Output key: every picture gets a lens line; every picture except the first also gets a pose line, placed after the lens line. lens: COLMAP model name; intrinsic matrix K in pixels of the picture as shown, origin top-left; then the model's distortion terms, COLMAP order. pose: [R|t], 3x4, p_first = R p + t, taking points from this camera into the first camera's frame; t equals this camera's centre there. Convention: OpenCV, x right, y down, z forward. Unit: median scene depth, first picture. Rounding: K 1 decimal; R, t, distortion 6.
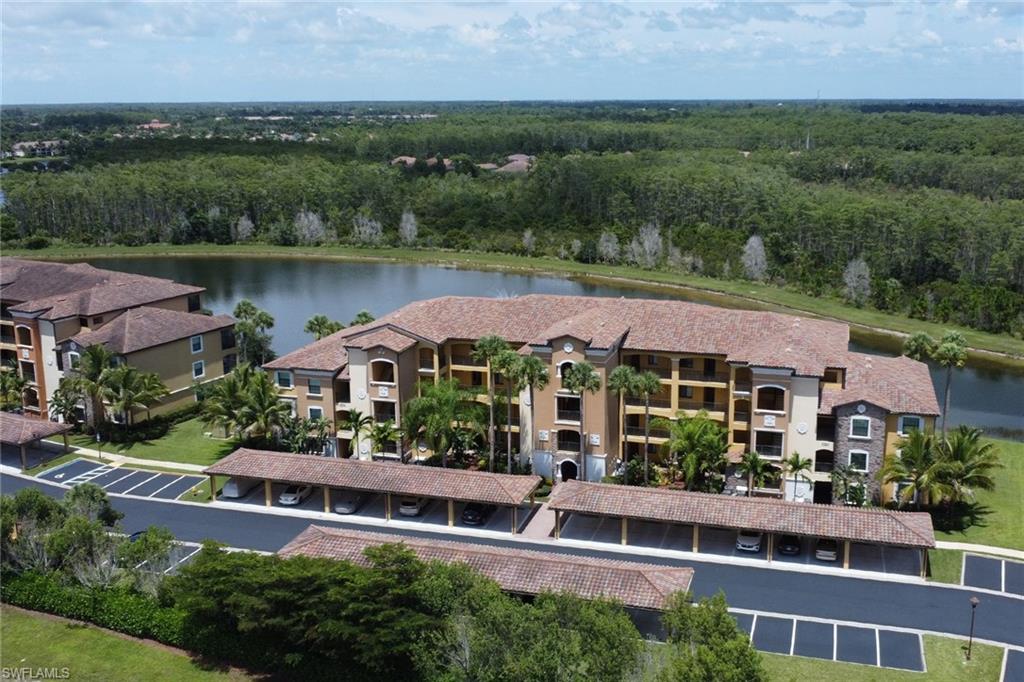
lens RADIAL K [[1077.1, 0, 512.0], [0, 1077.1, 341.0], [0, 0, 1]] dist [-0.034911, -0.016503]
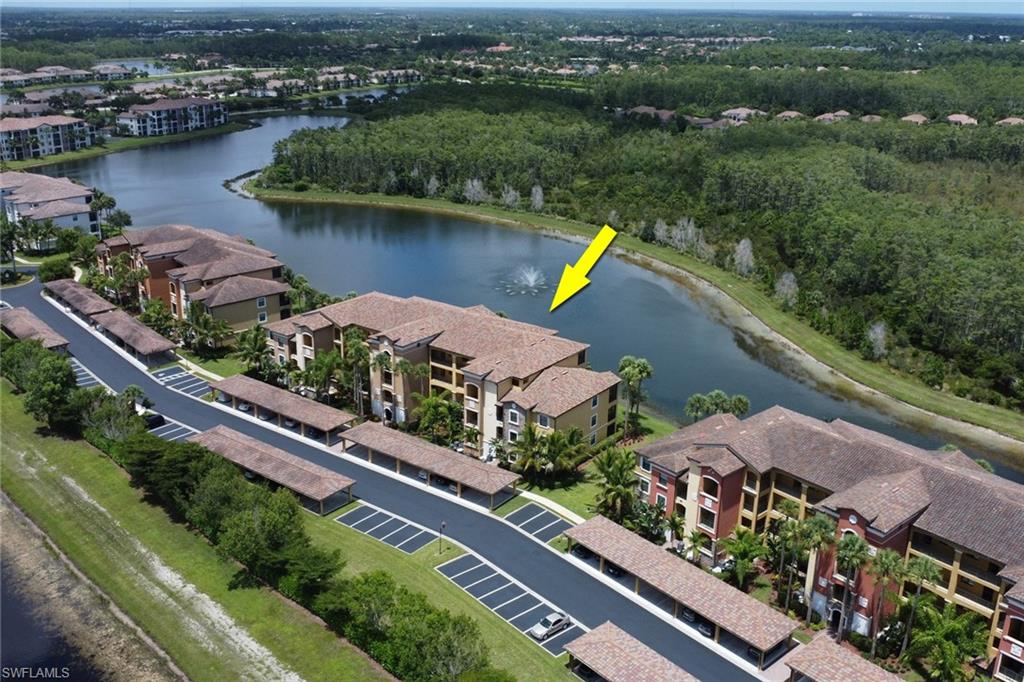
lens RADIAL K [[1077.1, 0, 512.0], [0, 1077.1, 341.0], [0, 0, 1]] dist [-0.034911, -0.016503]
pose [[0.913637, 0.122315, -0.387694, 0.804584], [-0.075709, 0.988173, 0.133348, -0.214234], [0.399419, -0.092479, 0.912092, -0.409371]]
